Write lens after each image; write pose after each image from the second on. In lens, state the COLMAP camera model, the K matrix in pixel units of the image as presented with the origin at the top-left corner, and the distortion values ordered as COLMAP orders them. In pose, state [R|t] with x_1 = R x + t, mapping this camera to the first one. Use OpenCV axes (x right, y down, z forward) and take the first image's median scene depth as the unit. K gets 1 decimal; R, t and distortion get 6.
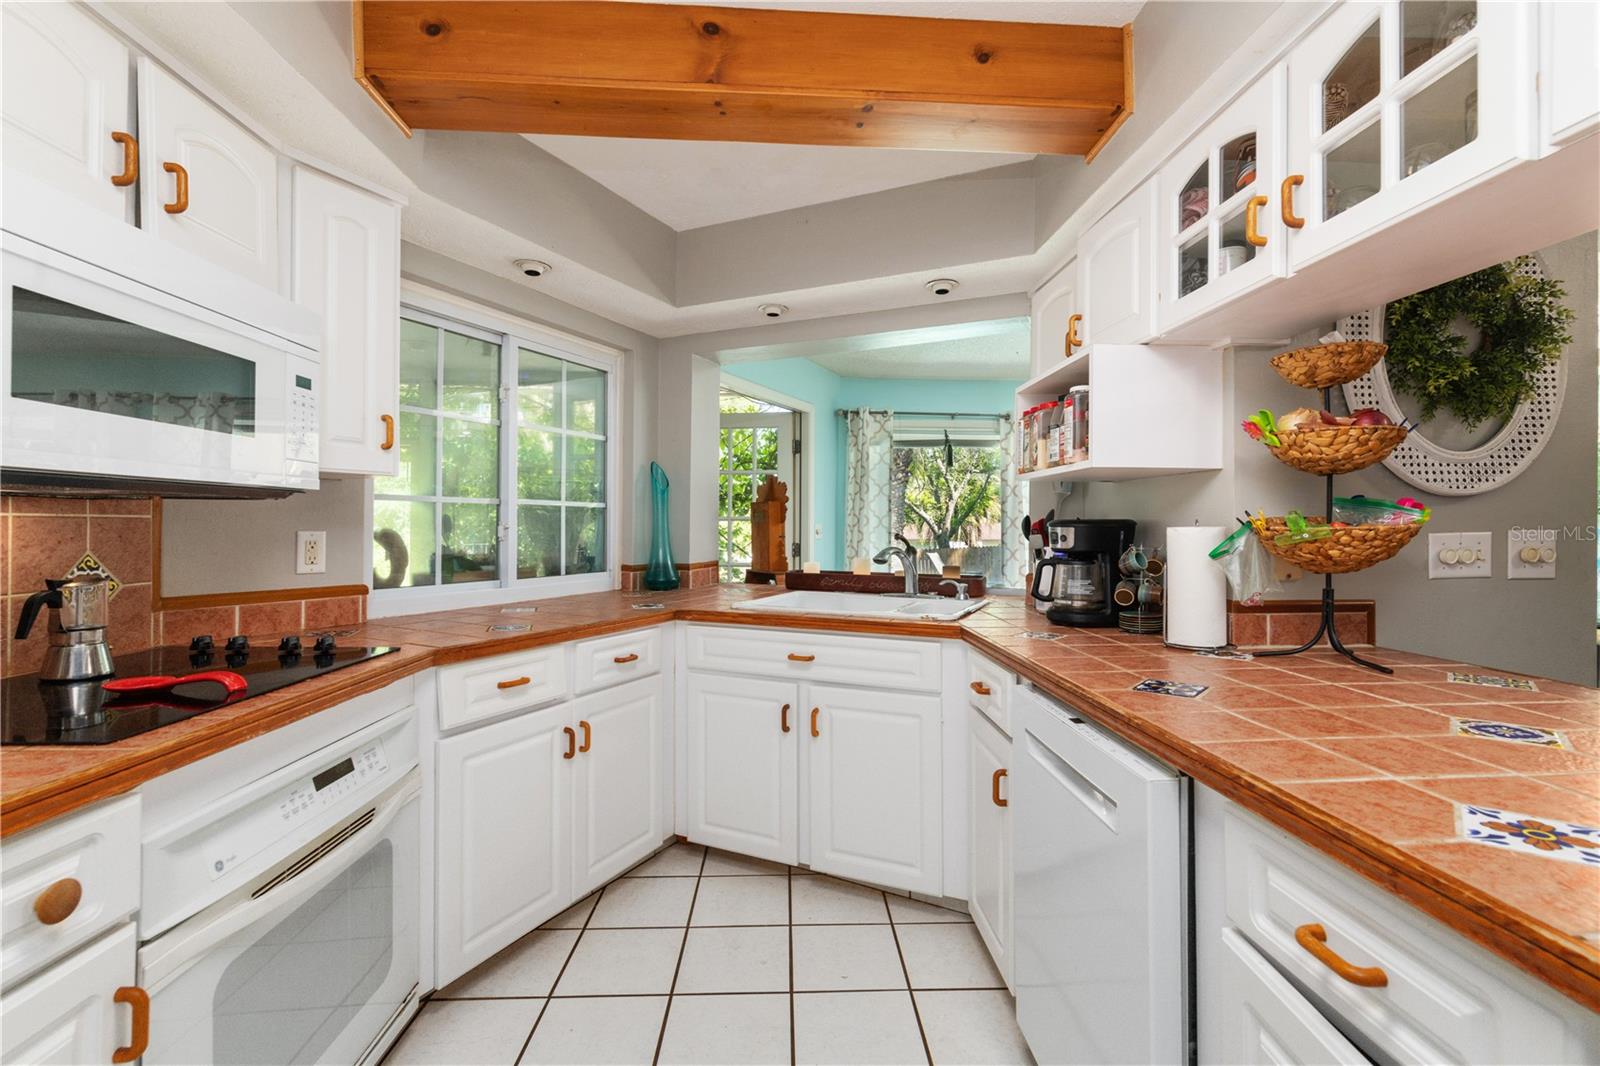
lens RADIAL K [[695.7, 0, 805.1], [0, 695.7, 533.5], [0, 0, 1]] dist [-0.000976, -0.000156]
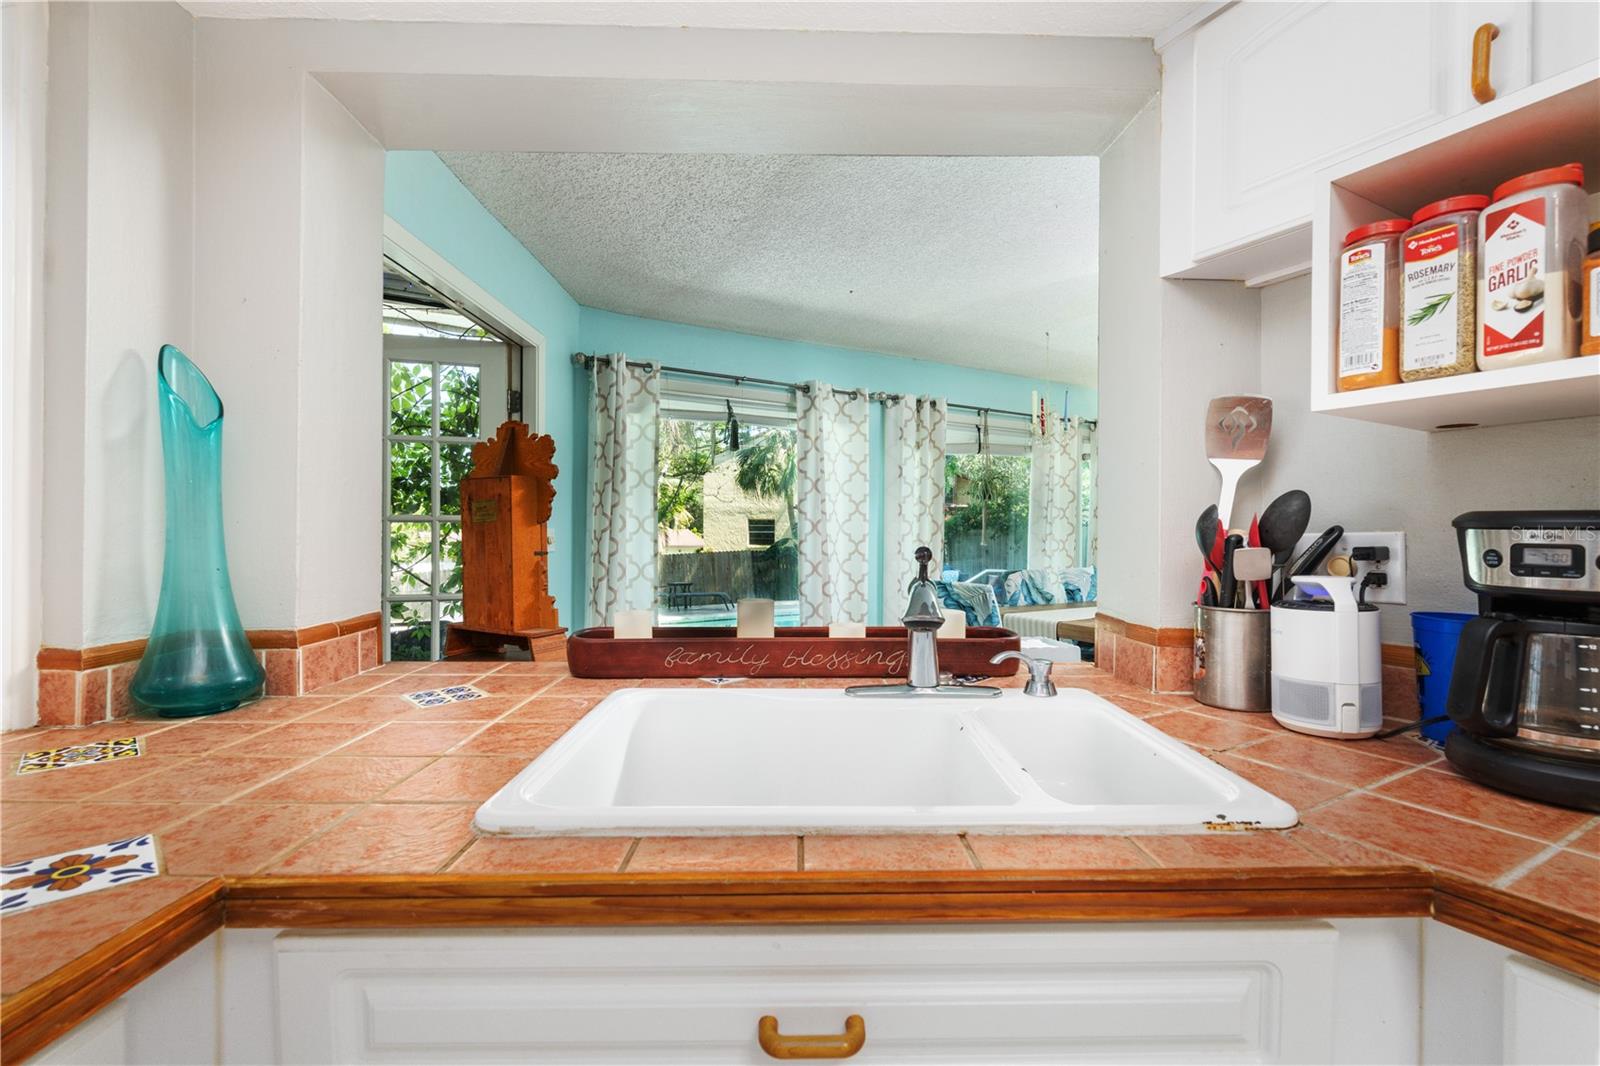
lens RADIAL K [[695.7, 0, 805.1], [0, 695.7, 533.5], [0, 0, 1]] dist [-0.000976, -0.000156]
pose [[0.895959, -0.001412, 0.444134, -0.055264], [0.005673, 0.999950, -0.008264, -0.002598], [-0.444100, 0.009924, 0.895922, 0.345652]]
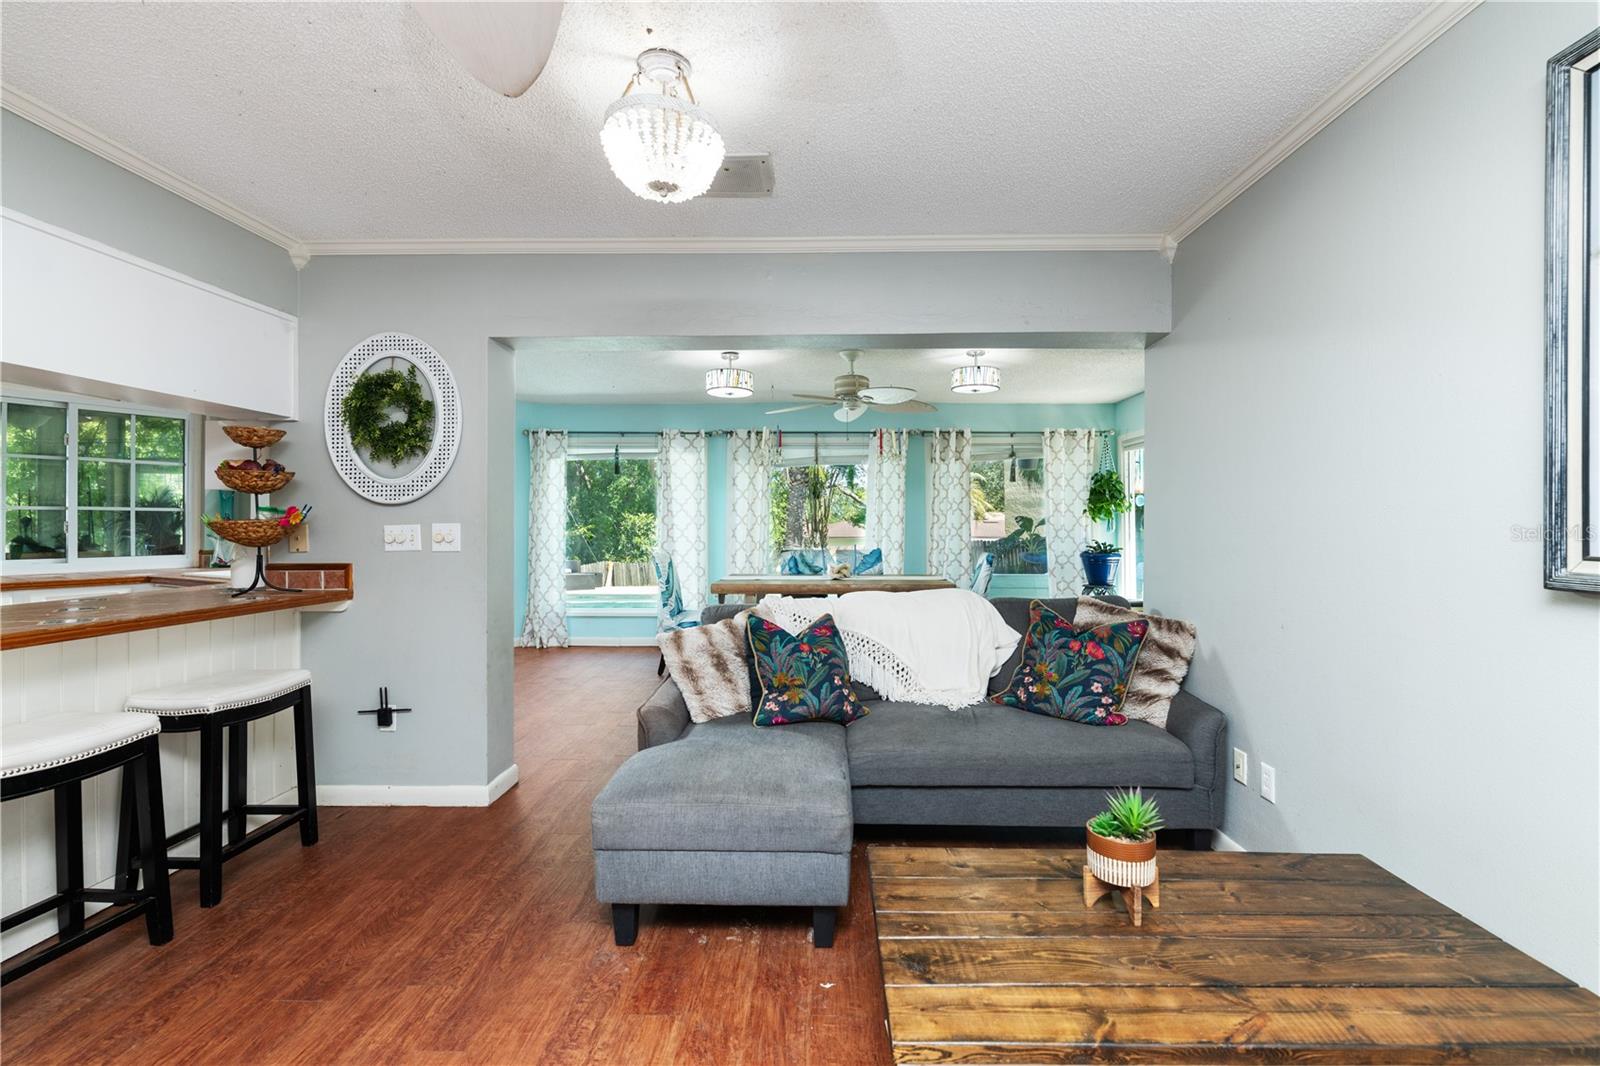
lens RADIAL K [[686.6, 0, 803.0], [0, 686.6, 527.4], [0, 0, 1]] dist [-0.001088, -0.000120]
pose [[0.997848, -0.002569, -0.065512, 0.681424], [0.002207, 0.999982, -0.005591, 0.005687], [0.065525, 0.005434, 0.997836, -0.217480]]
